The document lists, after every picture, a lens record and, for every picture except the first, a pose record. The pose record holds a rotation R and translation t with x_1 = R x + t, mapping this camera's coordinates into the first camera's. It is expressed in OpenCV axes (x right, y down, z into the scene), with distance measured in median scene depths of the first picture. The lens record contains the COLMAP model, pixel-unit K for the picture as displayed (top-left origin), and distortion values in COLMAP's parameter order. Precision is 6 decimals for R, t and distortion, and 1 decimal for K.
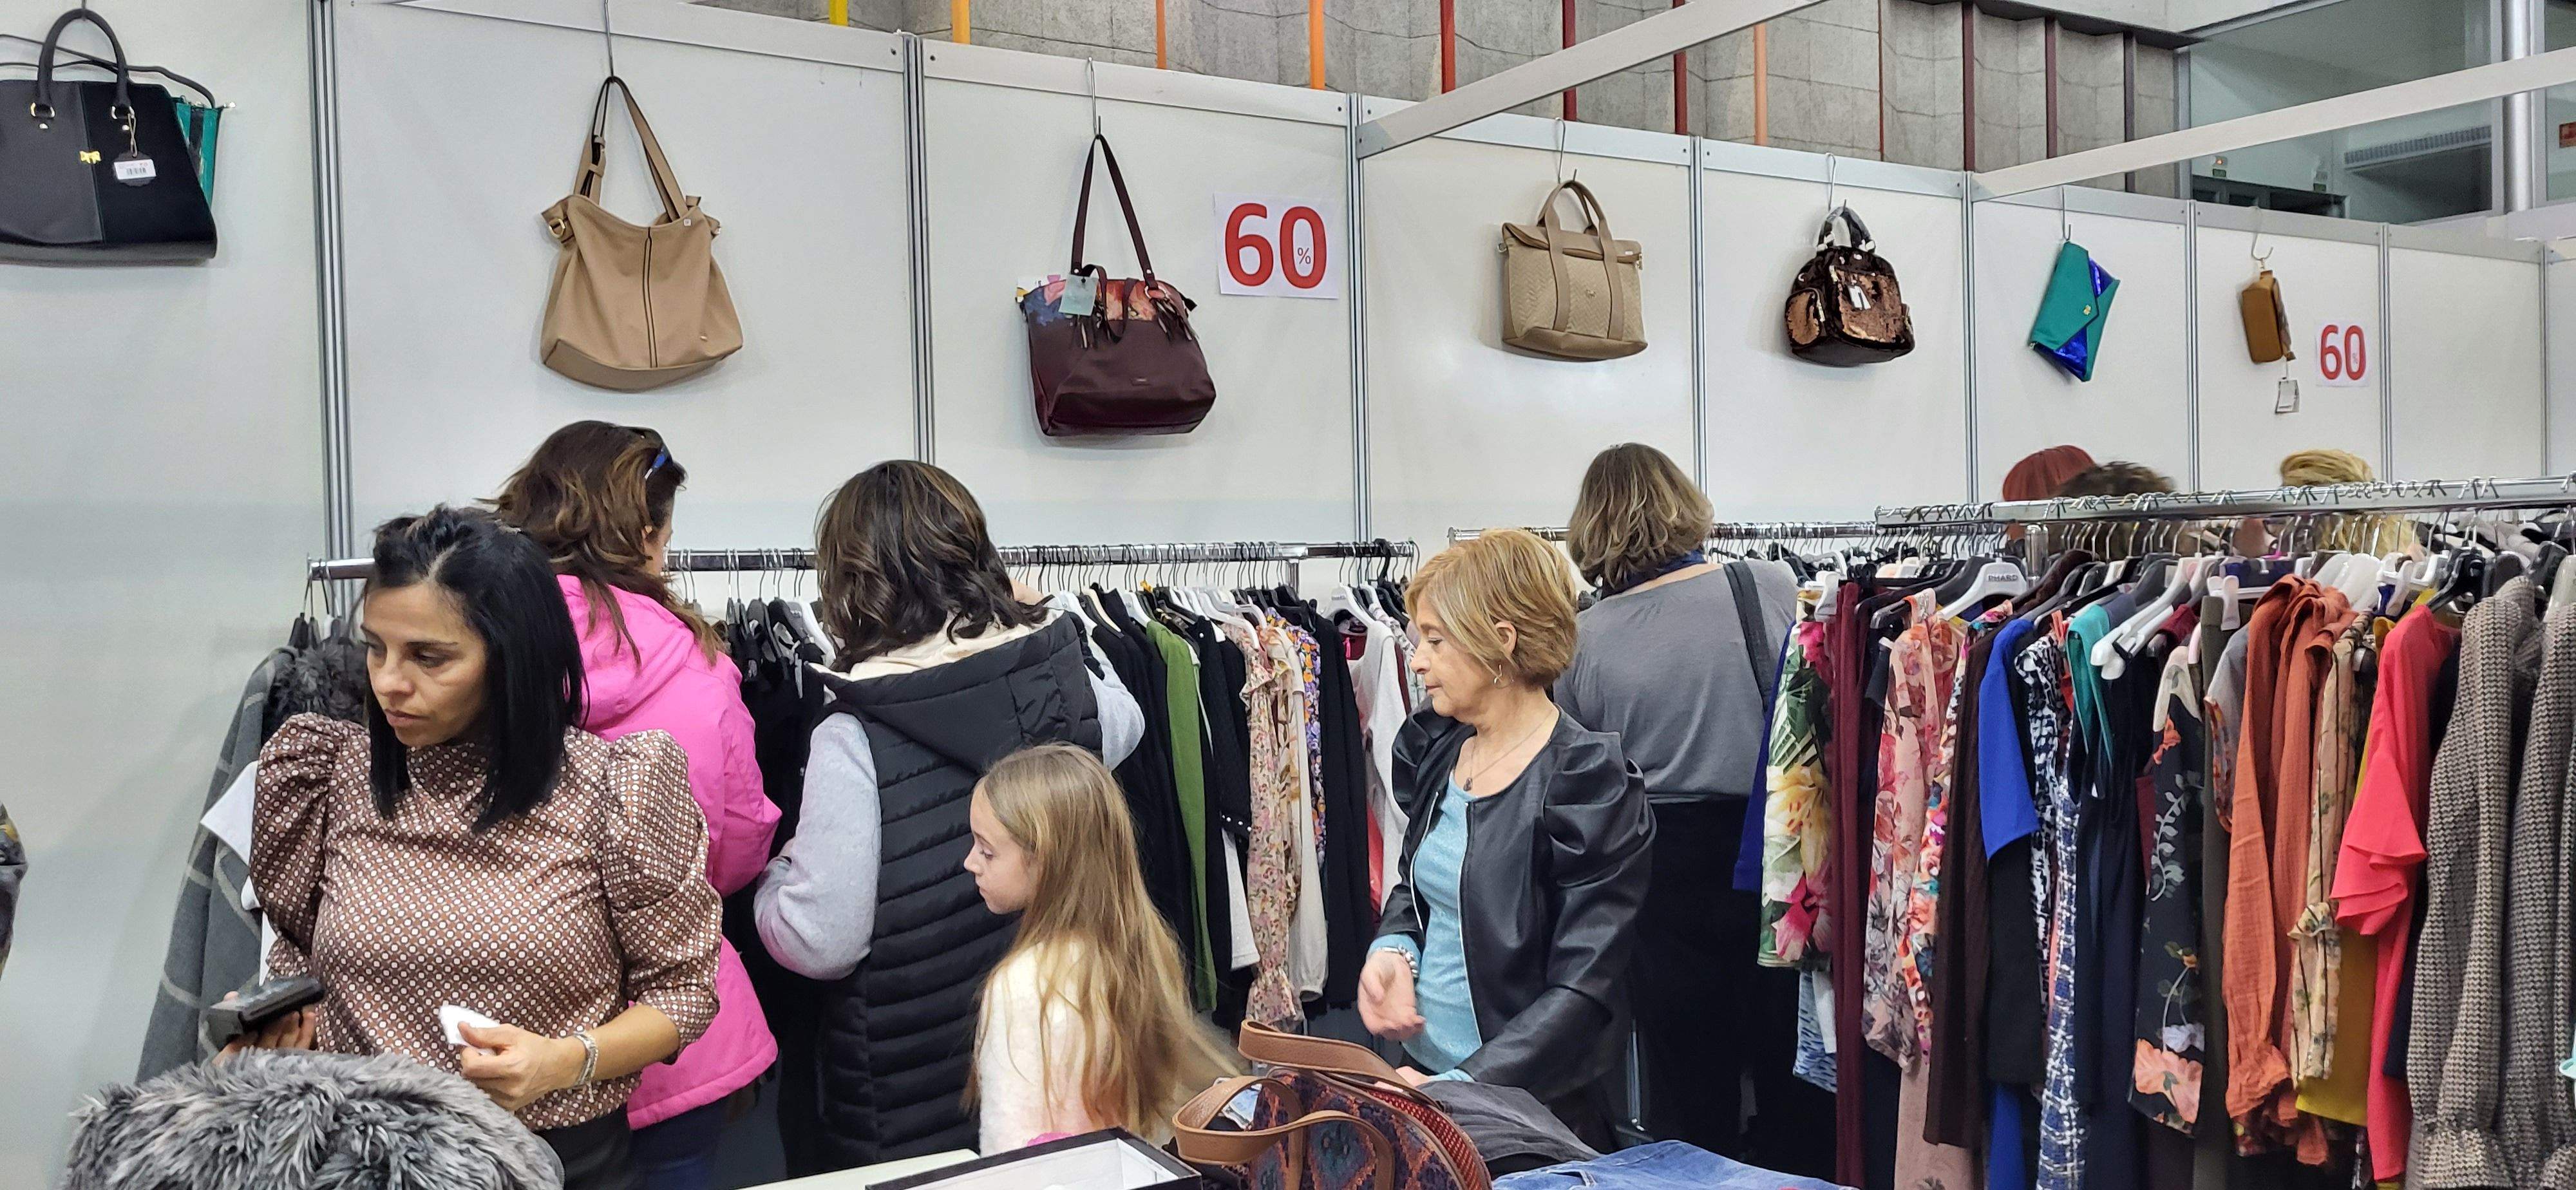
lens RADIAL K [[1937.8, 0, 1293.7], [0, 1937.8, 587.8], [0, 0, 1]] dist [0.032082, -0.010148]
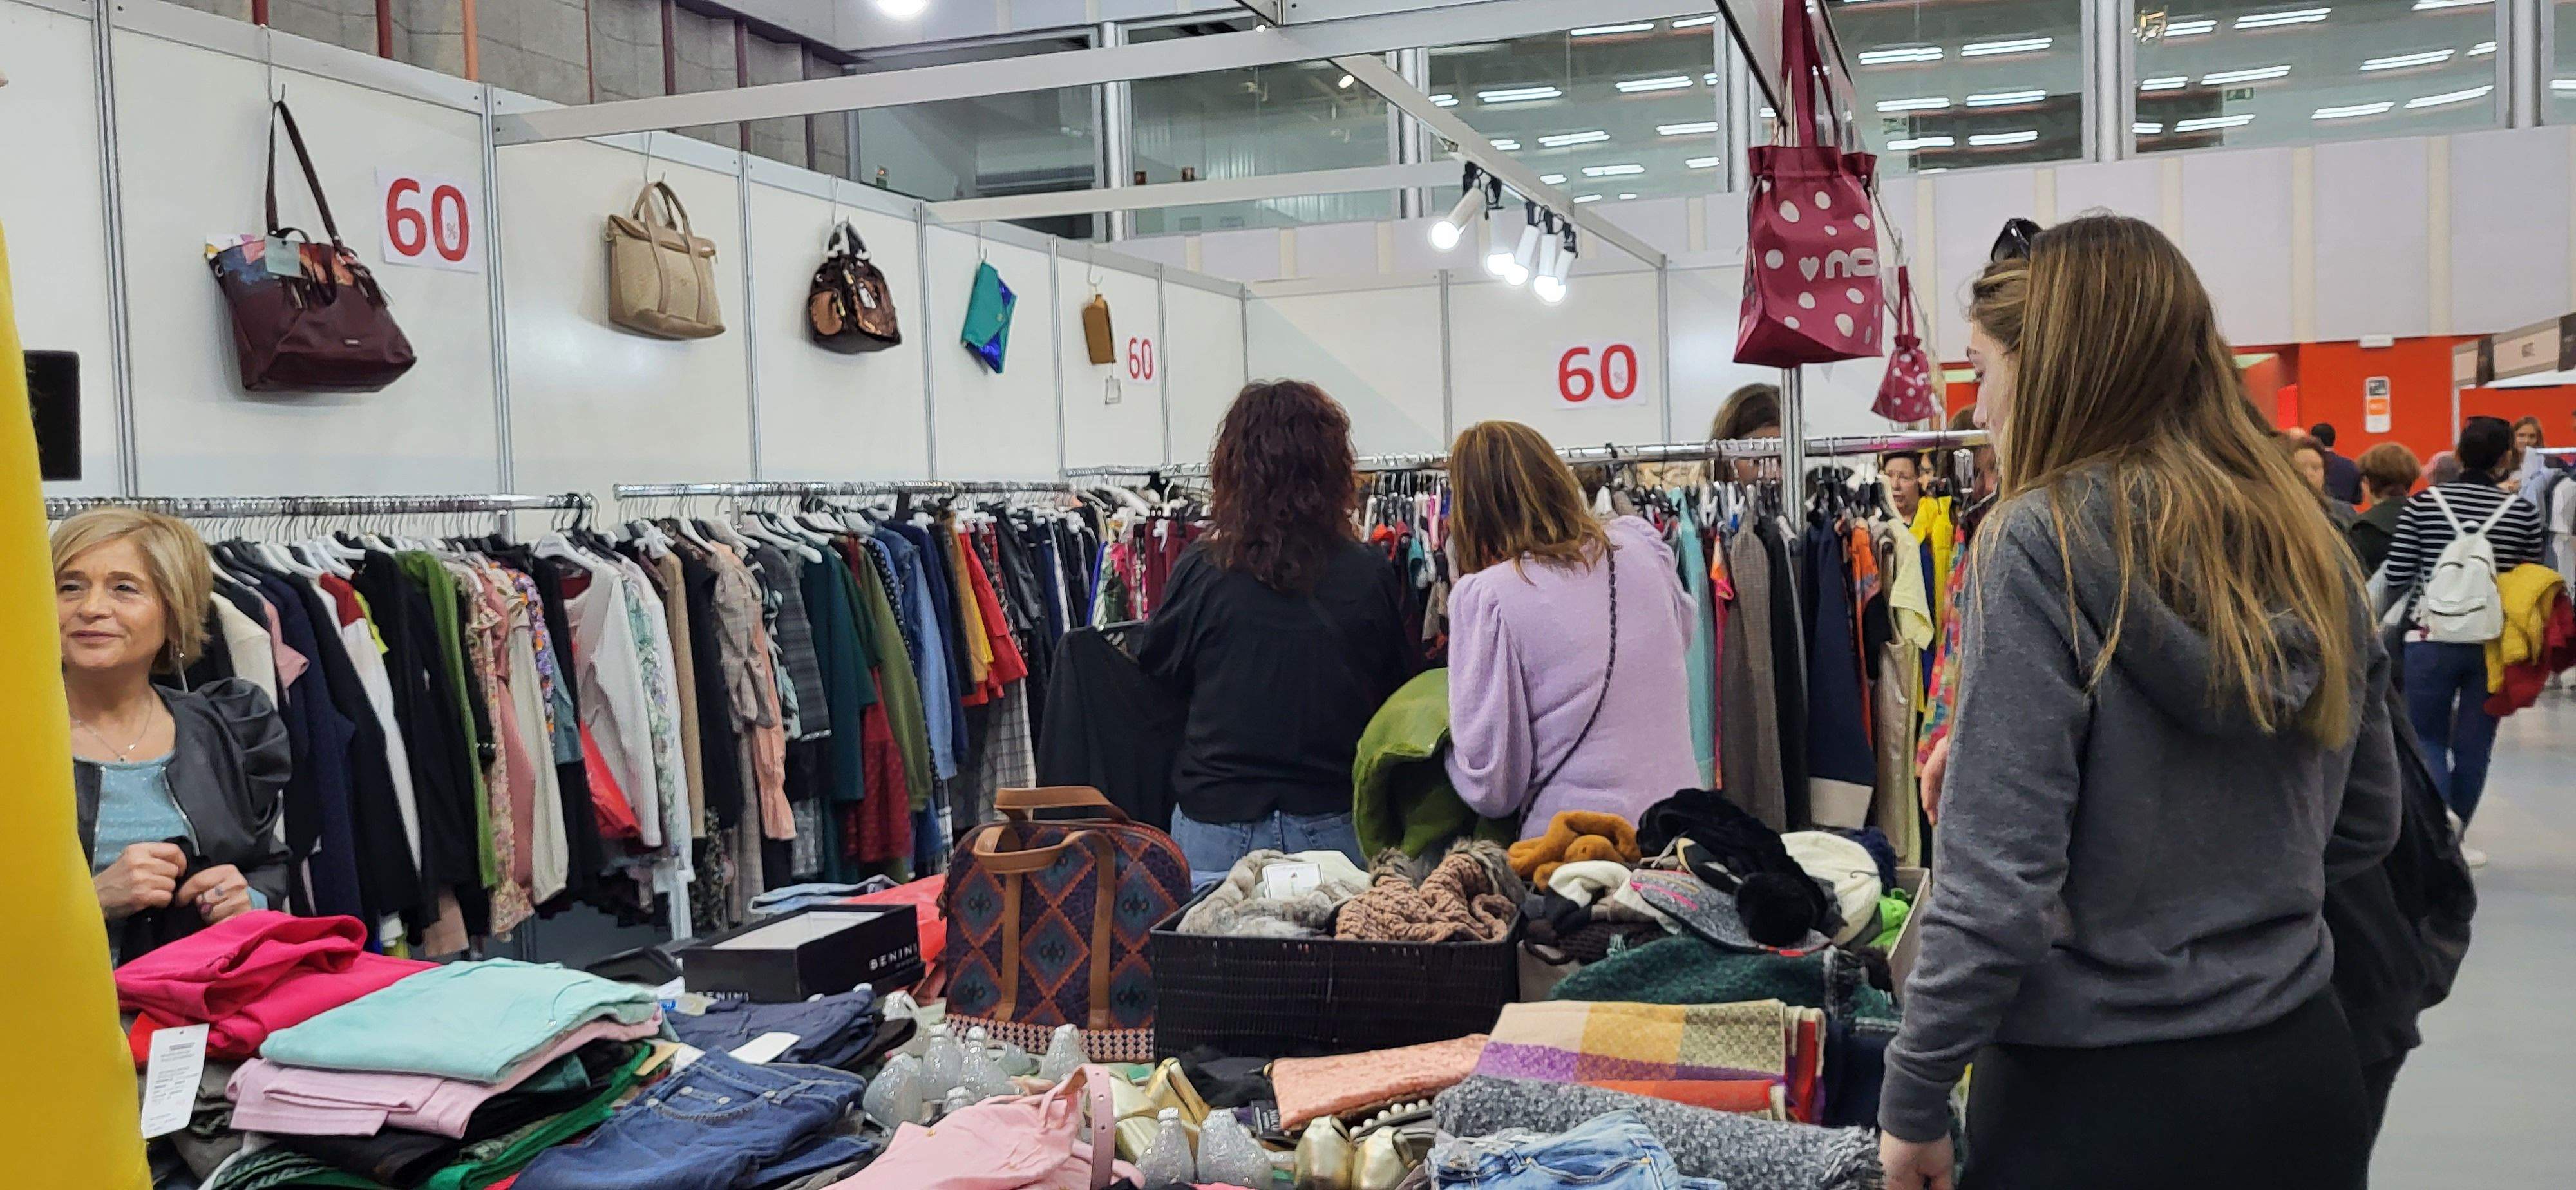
lens RADIAL K [[1937.8, 0, 1293.7], [0, 1937.8, 587.8], [0, 0, 1]] dist [0.032082, -0.010148]
pose [[0.784139, -0.030202, 0.619850, -0.301753], [0.022525, 0.999542, 0.020207, 0.015712], [-0.620176, -0.001883, 0.784460, -0.140742]]
